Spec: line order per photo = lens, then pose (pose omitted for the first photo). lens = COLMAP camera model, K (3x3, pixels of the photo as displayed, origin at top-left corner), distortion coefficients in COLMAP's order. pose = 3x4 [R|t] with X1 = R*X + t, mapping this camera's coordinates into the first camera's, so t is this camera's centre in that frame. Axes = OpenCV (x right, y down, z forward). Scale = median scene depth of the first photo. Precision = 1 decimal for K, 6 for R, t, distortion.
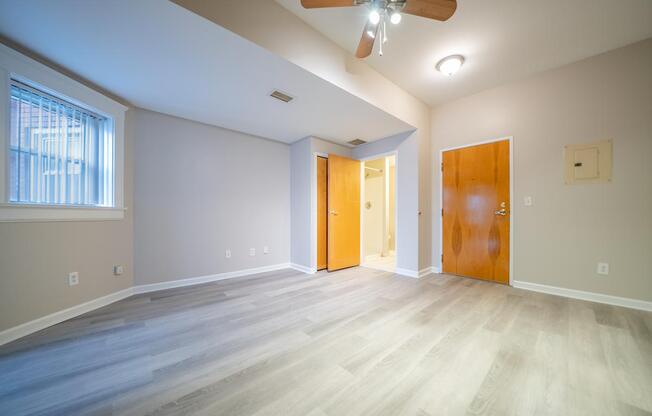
lens RADIAL K [[239.8, 0, 315.2], [0, 239.8, 217.5], [0, 0, 1]] dist [-0.024470, 0.000122]
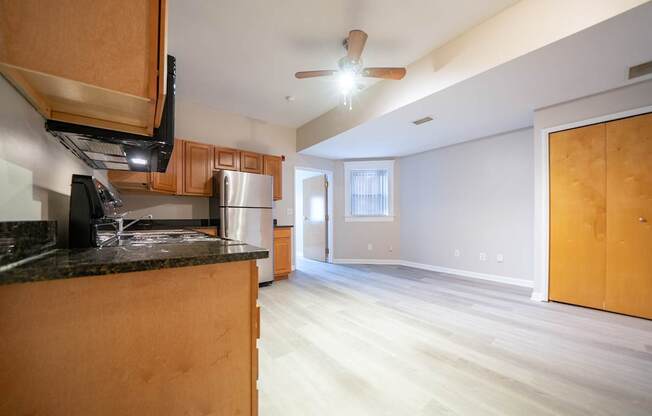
lens RADIAL K [[239.8, 0, 315.2], [0, 239.8, 217.5], [0, 0, 1]] dist [-0.024470, 0.000122]
pose [[-0.120984, -0.003208, -0.992649, 1.271251], [0.000557, 0.999994, -0.003300, -0.022041], [0.992654, -0.000952, -0.120982, 0.695899]]
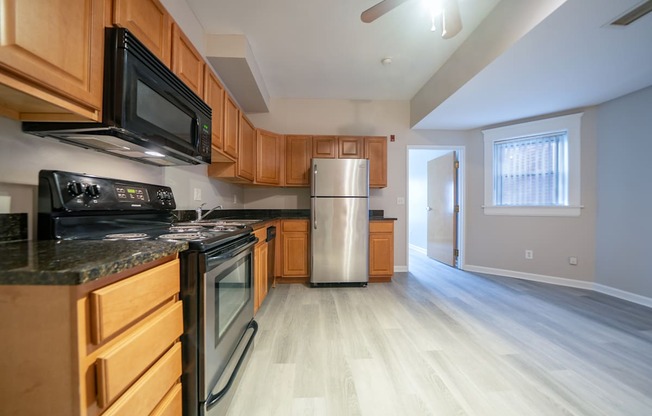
lens RADIAL K [[232.1, 0, 315.6], [0, 232.1, 208.1], [0, 0, 1]] dist [-0.020281, 0.000223]
pose [[-0.665524, -0.000126, -0.746376, 0.896766], [-0.005003, 0.999978, 0.004292, -0.032028], [0.746360, 0.006590, -0.665510, 0.881218]]
